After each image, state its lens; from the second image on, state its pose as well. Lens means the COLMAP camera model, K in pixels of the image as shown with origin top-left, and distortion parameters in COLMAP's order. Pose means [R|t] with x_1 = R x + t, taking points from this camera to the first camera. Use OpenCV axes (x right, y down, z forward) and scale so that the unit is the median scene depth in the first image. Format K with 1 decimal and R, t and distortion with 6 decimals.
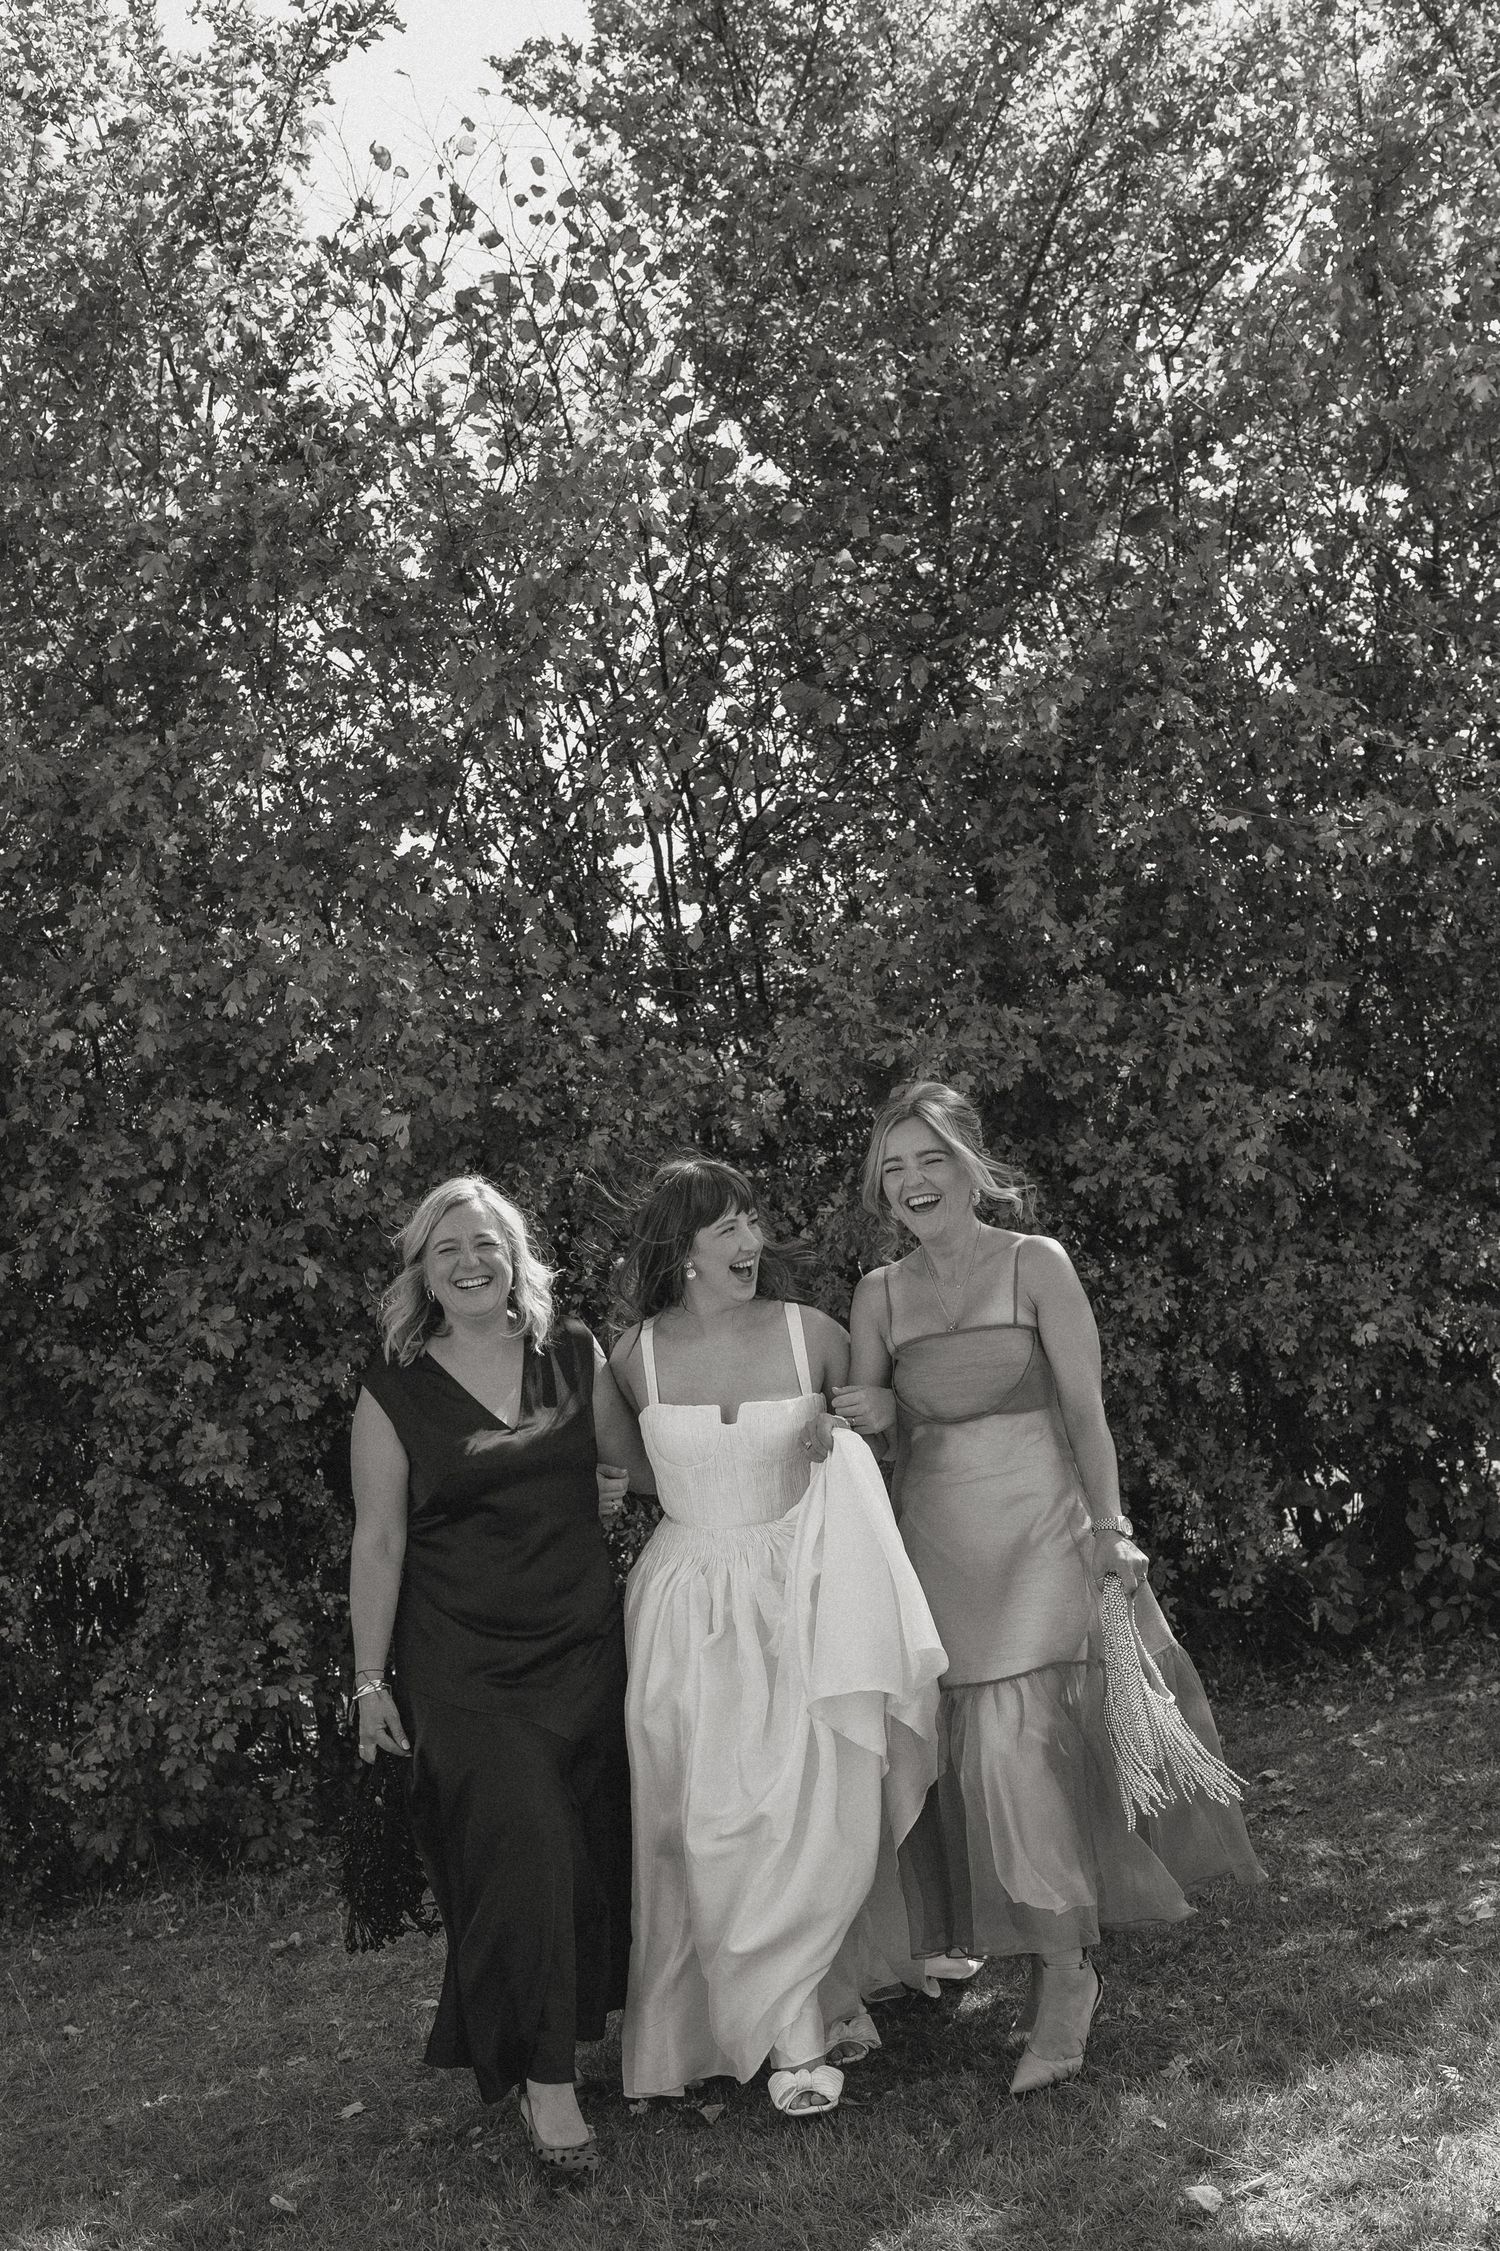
lens RADIAL K [[2836.3, 0, 750.0], [0, 2836.3, 1125.5], [0, 0, 1]] dist [0.006517, 0.017552]
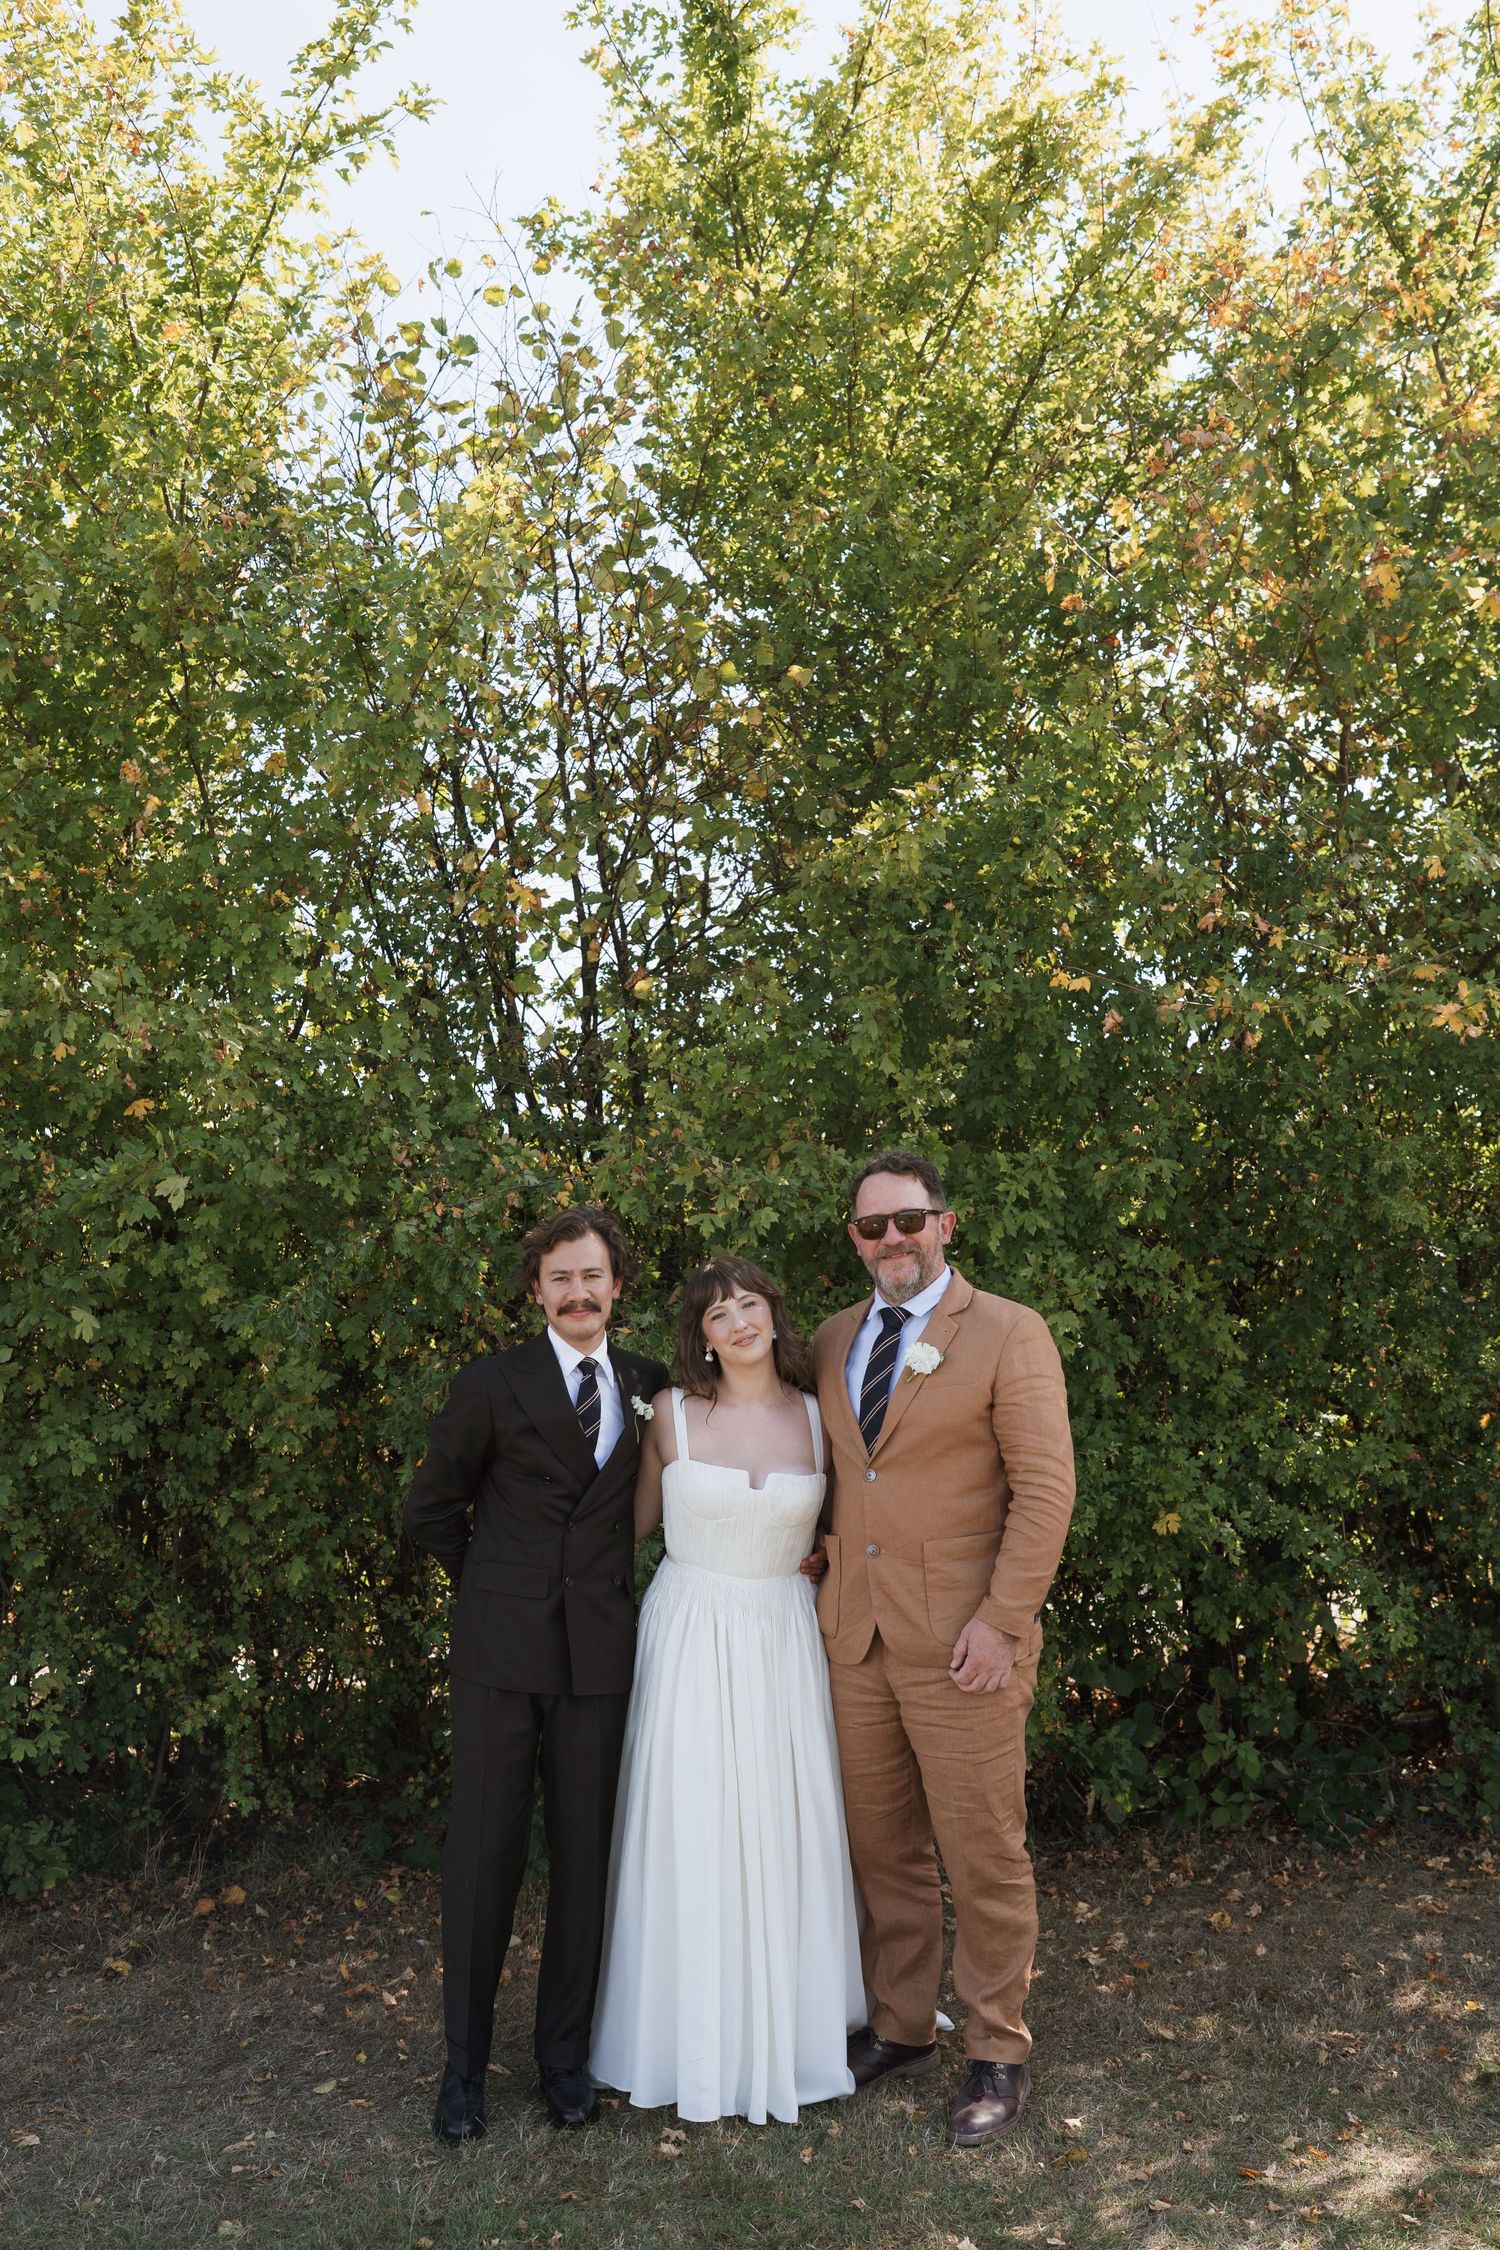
lens RADIAL K [[2384.1, 0, 750.0], [0, 2384.1, 1125.0], [0, 0, 1]] dist [-0.016425, -0.006529]
pose [[0.992326, 0.121743, -0.021615, 0.073702], [-0.122556, 0.991596, -0.041444, -0.010692], [0.016388, 0.043776, 0.998907, 0.169133]]
